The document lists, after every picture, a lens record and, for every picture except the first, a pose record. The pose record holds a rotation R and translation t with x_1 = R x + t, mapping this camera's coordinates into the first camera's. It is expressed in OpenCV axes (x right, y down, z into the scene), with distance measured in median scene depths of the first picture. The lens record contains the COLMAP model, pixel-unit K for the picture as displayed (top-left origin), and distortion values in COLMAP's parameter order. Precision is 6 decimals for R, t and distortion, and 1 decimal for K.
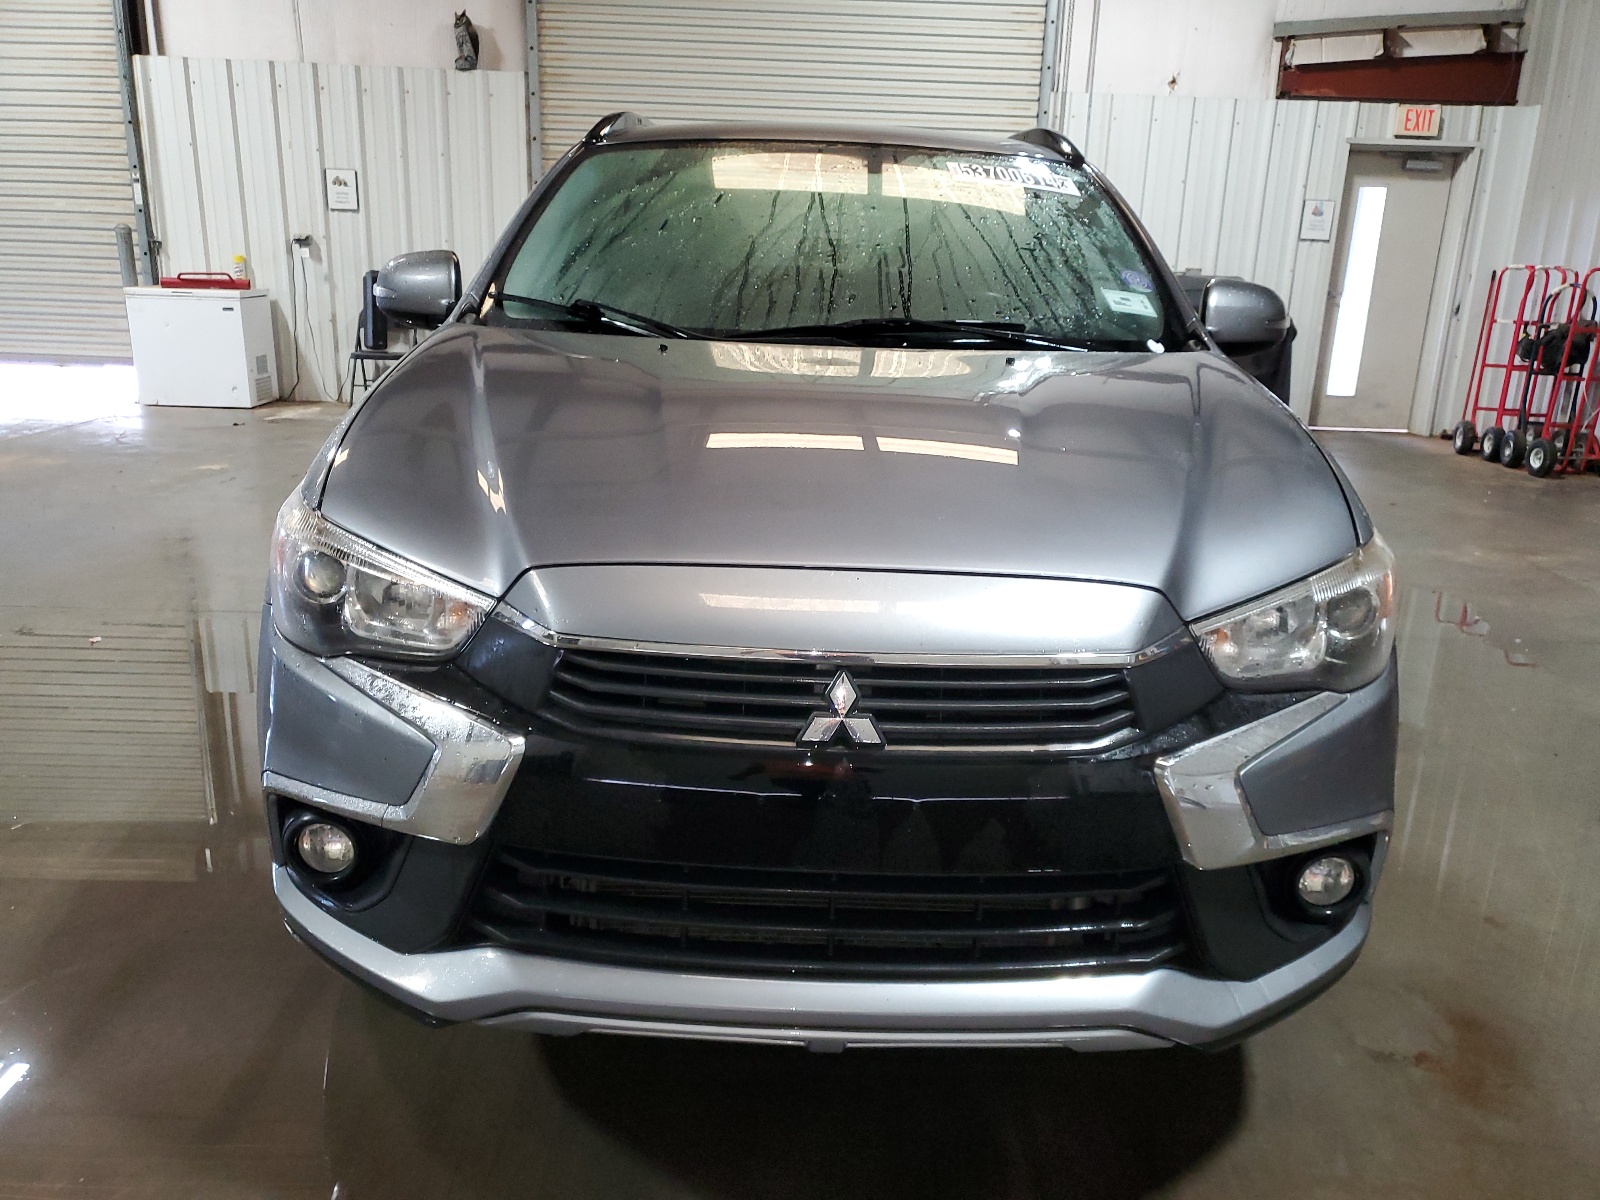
lens RADIAL K [[1231.2, 0, 797.6], [0, 1231.2, 602.3], [0, 0, 1]] dist [0.039796, -0.029144]
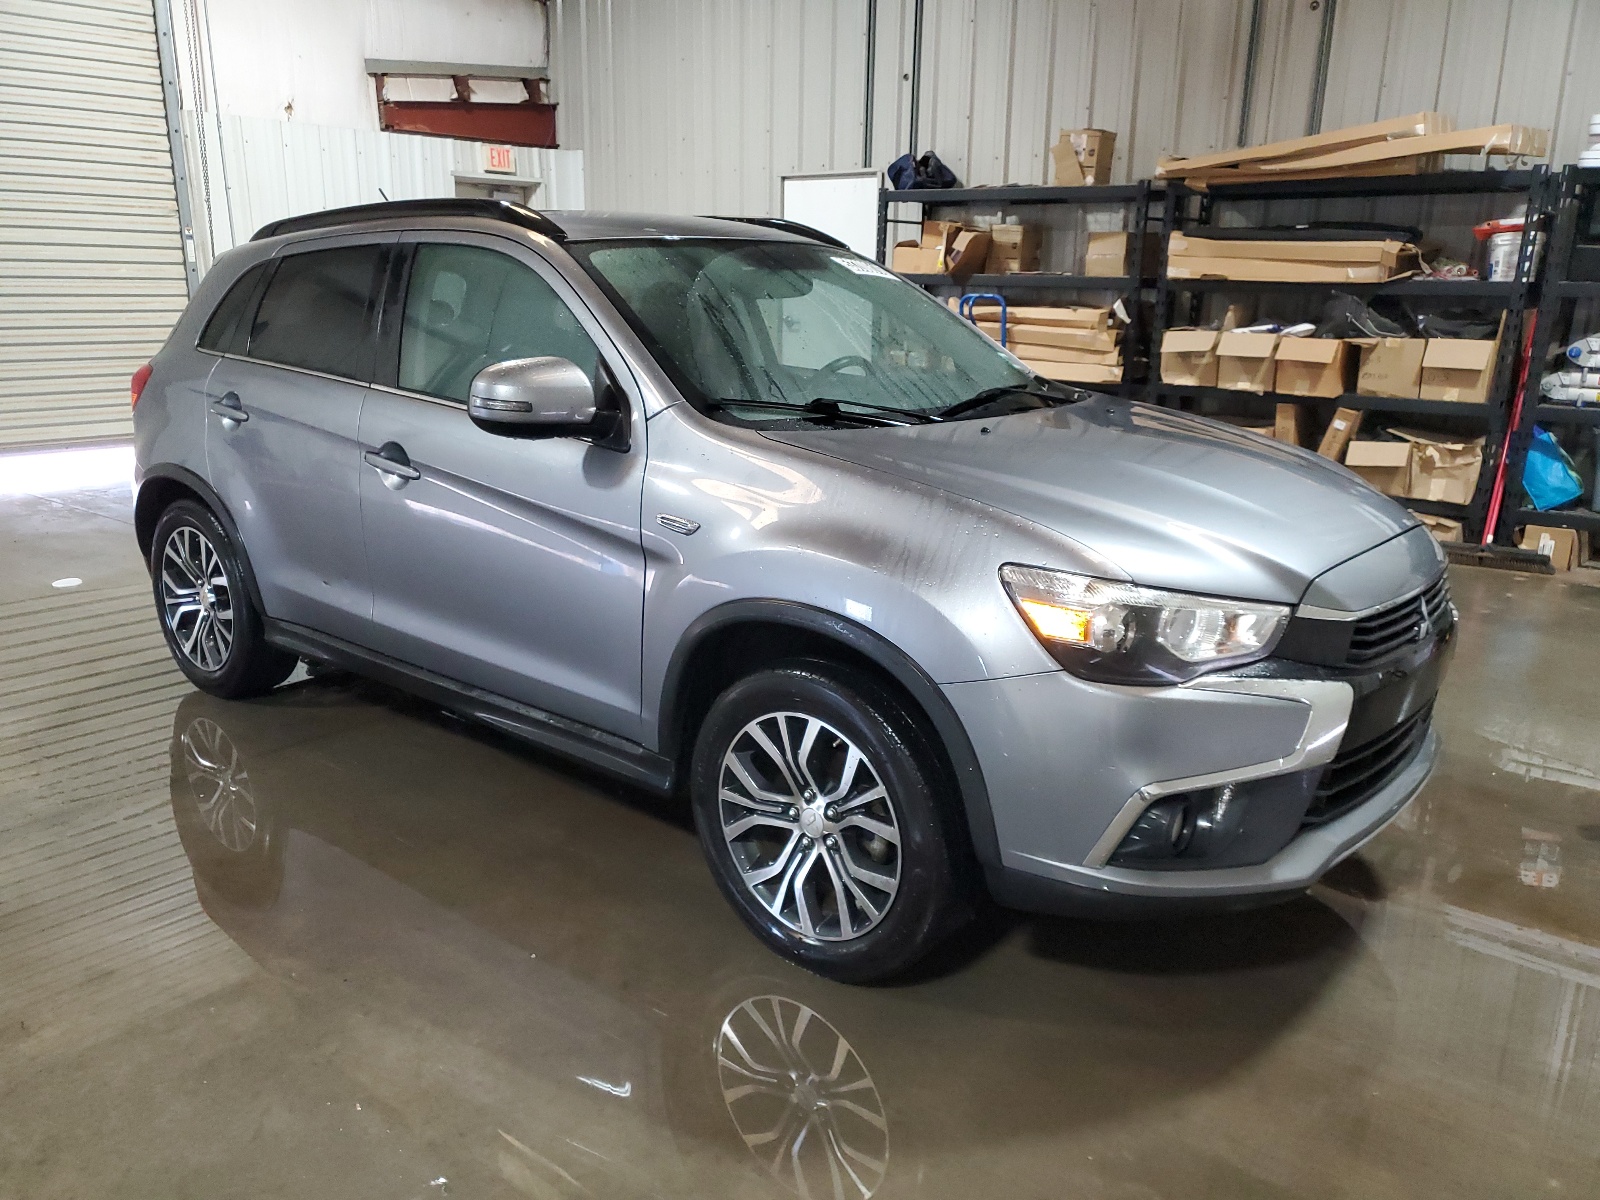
lens RADIAL K [[1231.2, 0, 797.0], [0, 1231.2, 603.5], [0, 0, 1]] dist [0.039796, -0.029144]
pose [[0.657348, -0.220147, 0.720714, -0.238119], [0.225469, 0.970023, 0.090655, -0.028412], [-0.719067, 0.102907, 0.687279, 0.054219]]
